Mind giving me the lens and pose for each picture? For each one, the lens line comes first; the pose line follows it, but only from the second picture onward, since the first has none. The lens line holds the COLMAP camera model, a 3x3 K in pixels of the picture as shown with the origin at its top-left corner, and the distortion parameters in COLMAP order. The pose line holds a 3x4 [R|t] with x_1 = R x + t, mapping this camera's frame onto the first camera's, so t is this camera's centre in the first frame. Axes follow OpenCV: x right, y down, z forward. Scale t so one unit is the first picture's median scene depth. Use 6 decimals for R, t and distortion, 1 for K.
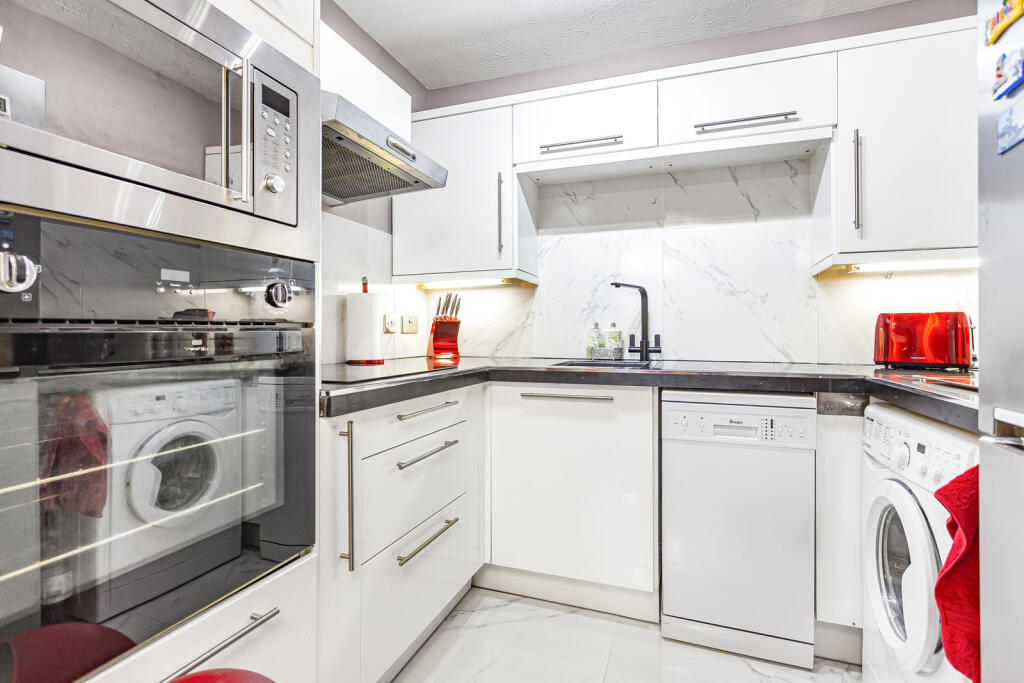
lens RADIAL K [[493.5, 0, 512.0], [0, 493.5, 341.5], [0, 0, 1]] dist [-0.004074, 0.000605]
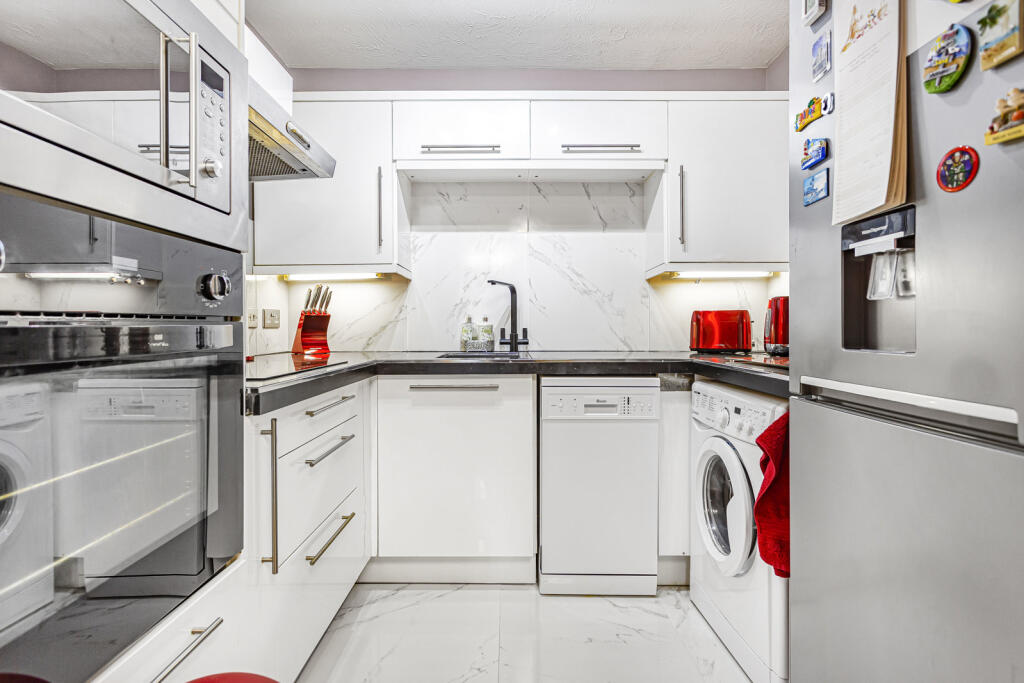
lens RADIAL K [[493.5, 0, 512.0], [0, 493.5, 341.5], [0, 0, 1]] dist [-0.004074, 0.000605]
pose [[0.938643, -0.013109, 0.344641, -0.138977], [0.009148, 0.999872, 0.013117, 0.001399], [-0.344769, -0.009159, 0.938643, -0.039380]]
